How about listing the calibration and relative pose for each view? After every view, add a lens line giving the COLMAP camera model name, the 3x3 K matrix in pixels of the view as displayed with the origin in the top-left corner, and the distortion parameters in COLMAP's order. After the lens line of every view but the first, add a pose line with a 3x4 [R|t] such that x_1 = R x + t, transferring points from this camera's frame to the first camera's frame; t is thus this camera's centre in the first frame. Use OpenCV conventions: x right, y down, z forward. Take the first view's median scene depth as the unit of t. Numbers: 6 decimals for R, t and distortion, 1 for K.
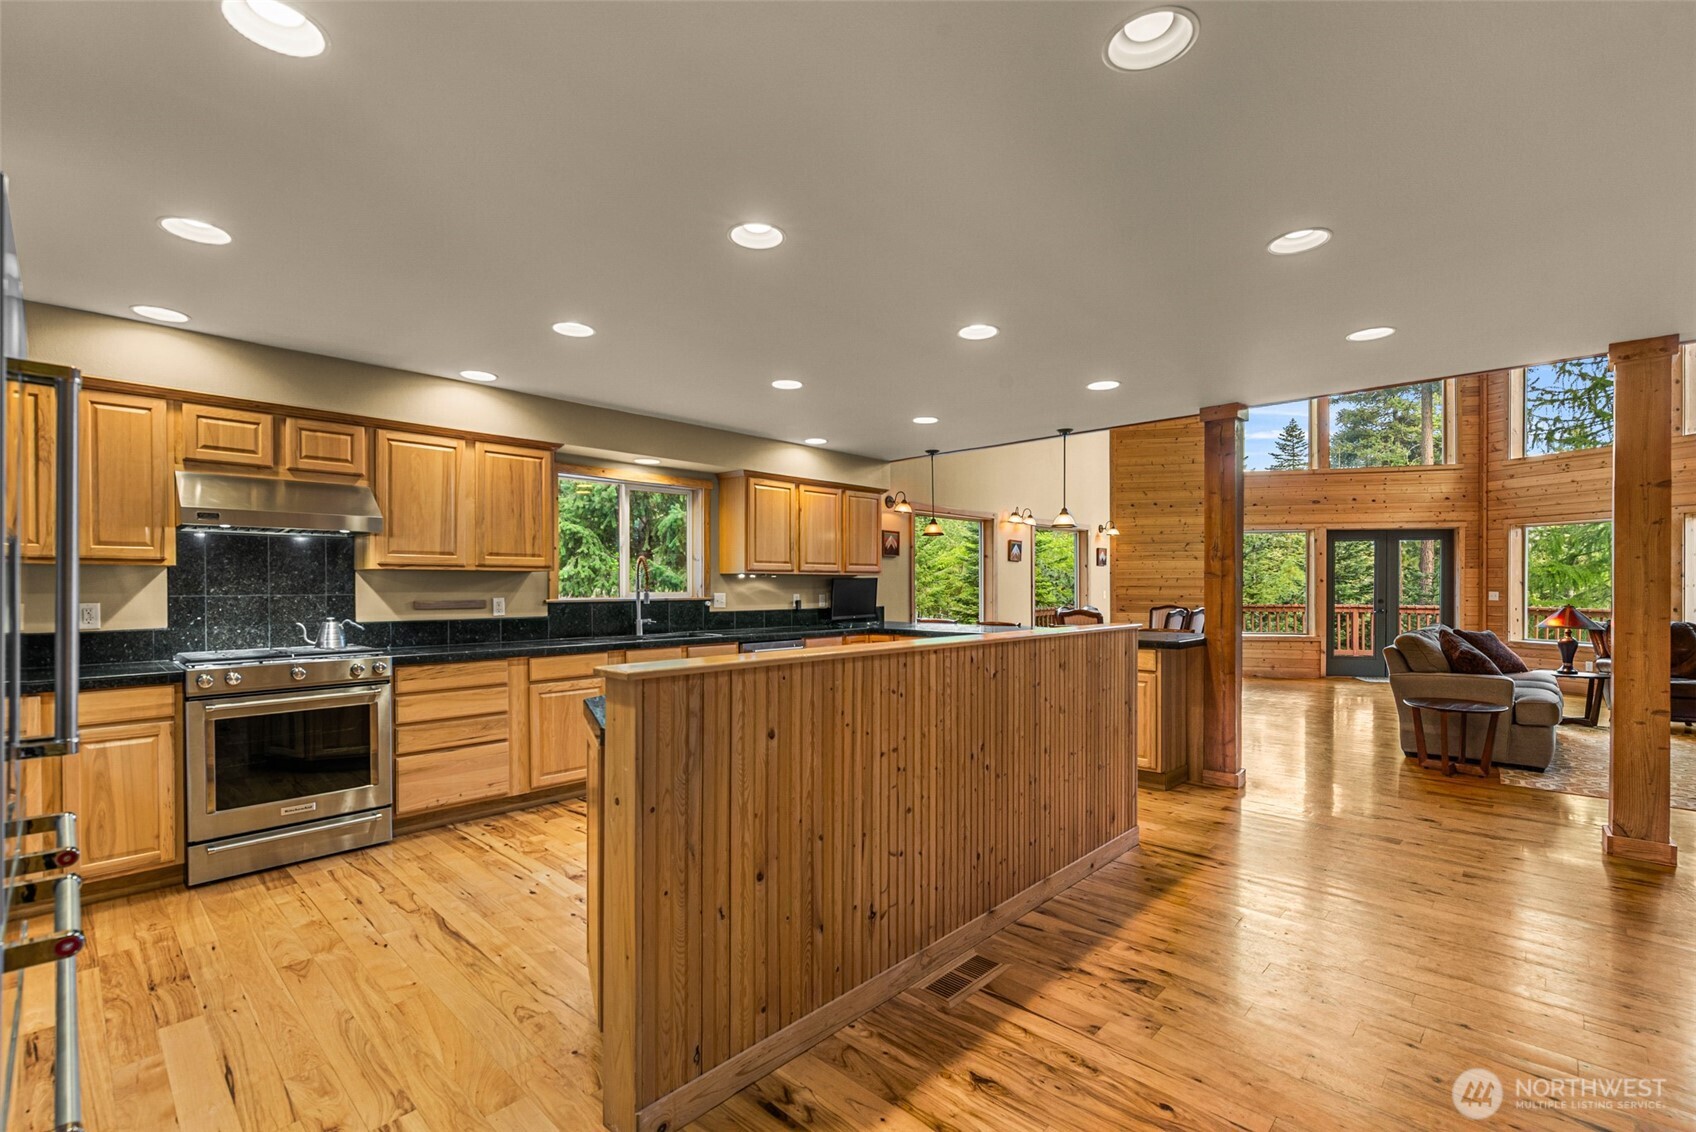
lens RADIAL K [[753.6, 0, 851.6], [0, 753.6, 594.4], [0, 0, 1]] dist [0.000796, 0.000539]
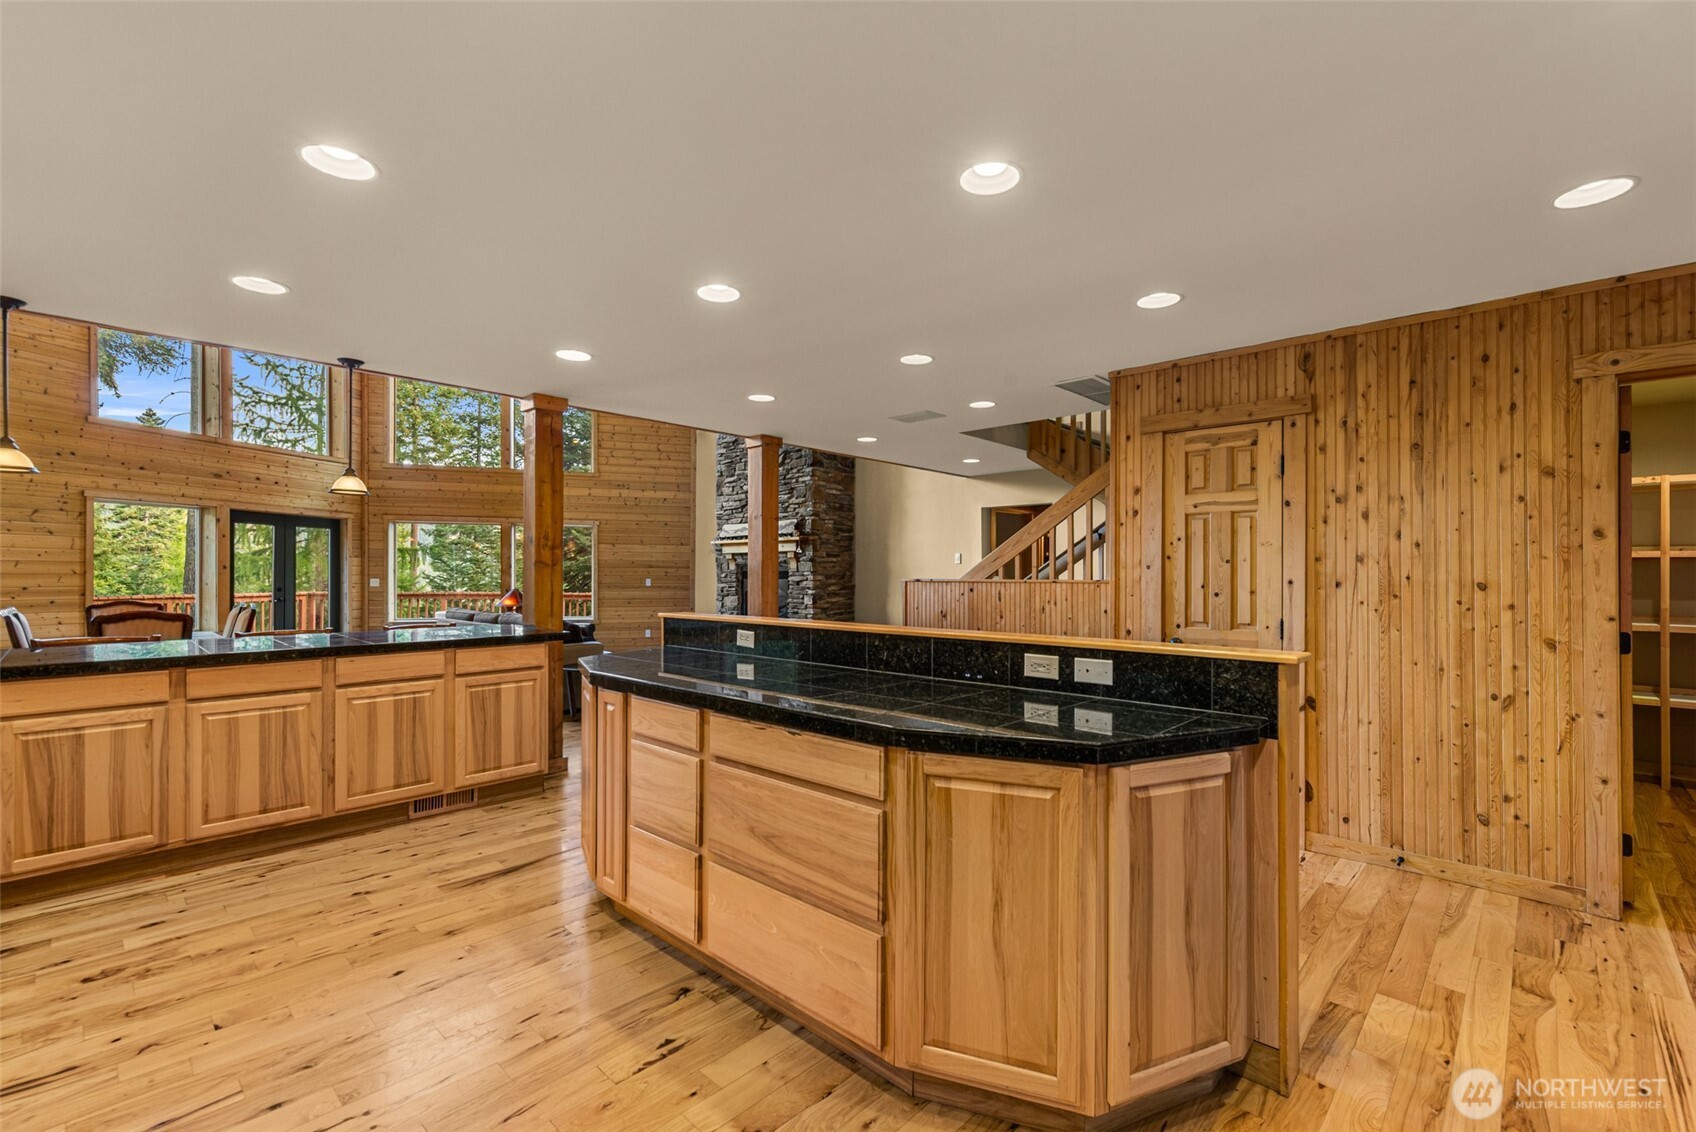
lens RADIAL K [[740.2, 0, 853.9], [0, 740.2, 571.4], [0, 0, 1]] dist [0.000726, 0.000215]
pose [[0.002839, 0.004376, 0.999986, -0.243431], [0.007744, 0.999960, -0.004397, -0.004375], [-0.999966, 0.007756, 0.002805, 0.292041]]
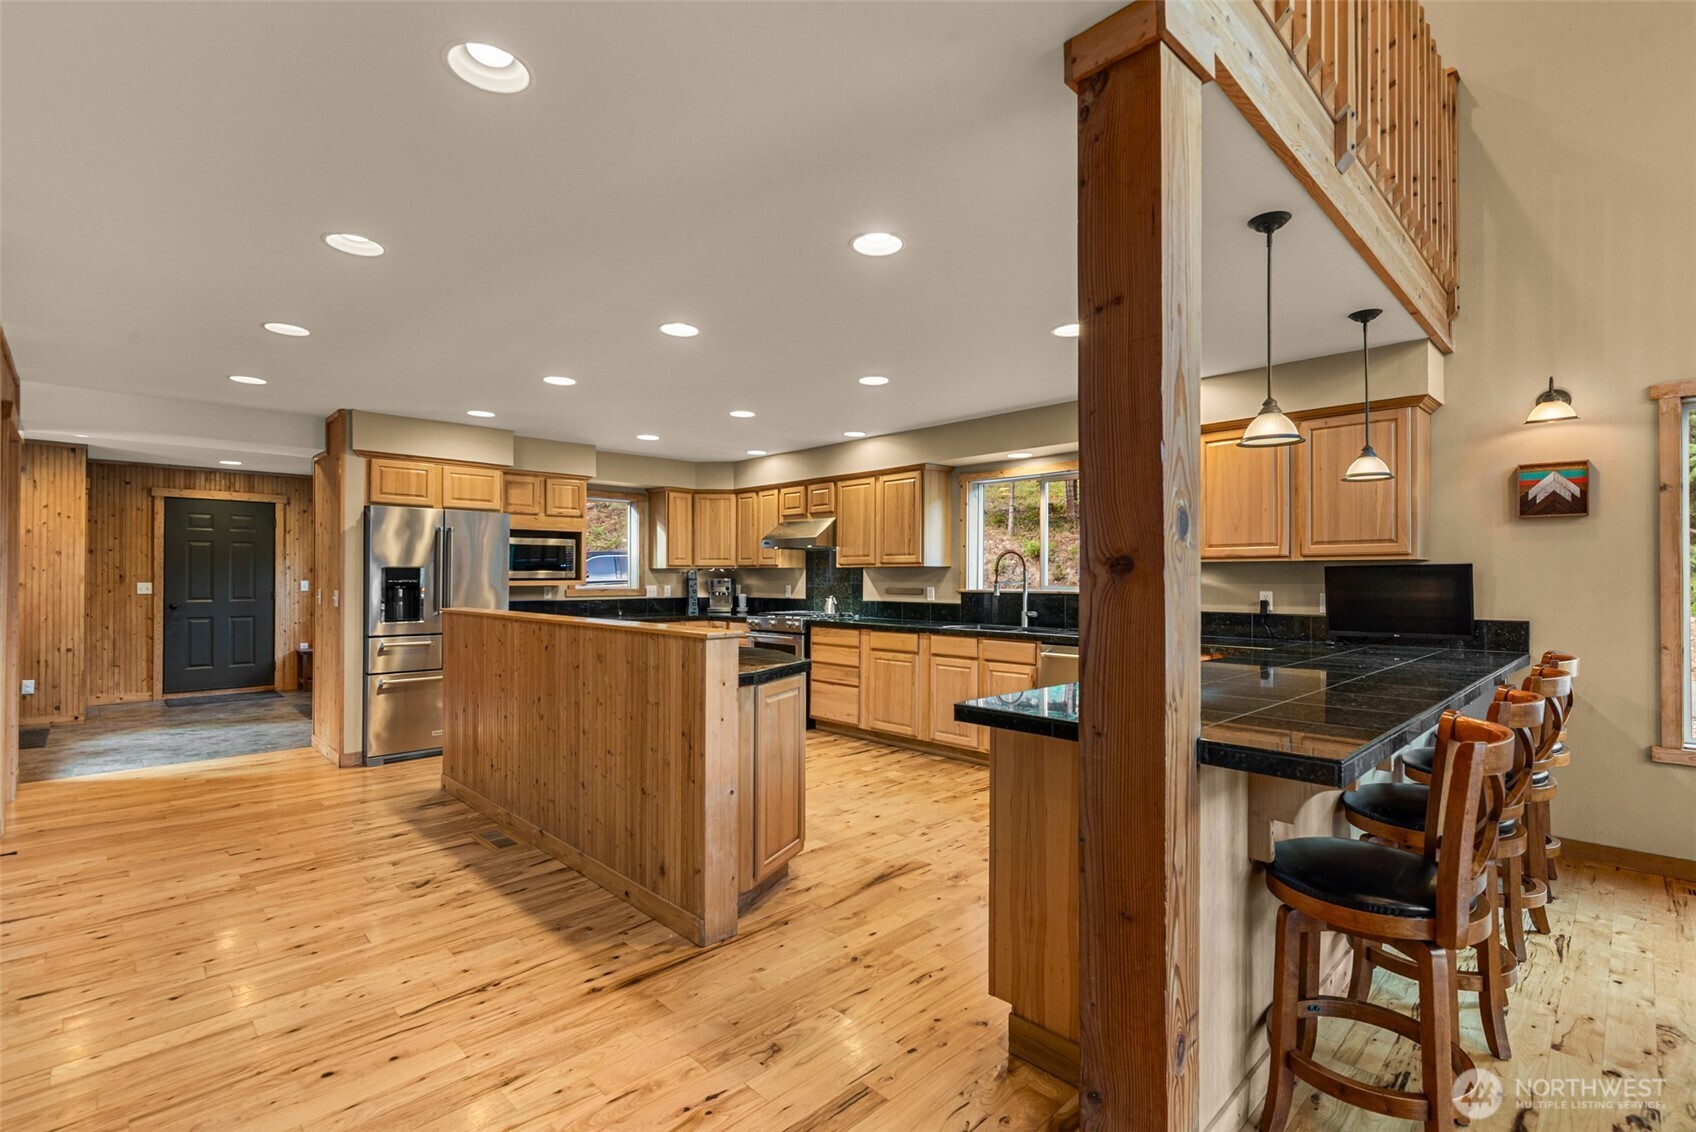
lens RADIAL K [[769.3, 0, 857.2], [0, 769.3, 572.8], [0, 0, 1]] dist [0.004236, -0.000183]
pose [[-0.037949, -0.005496, -0.999265, 0.416362], [-0.013419, 0.999898, -0.004990, -0.005670], [0.999190, 0.013220, -0.038019, 0.445317]]
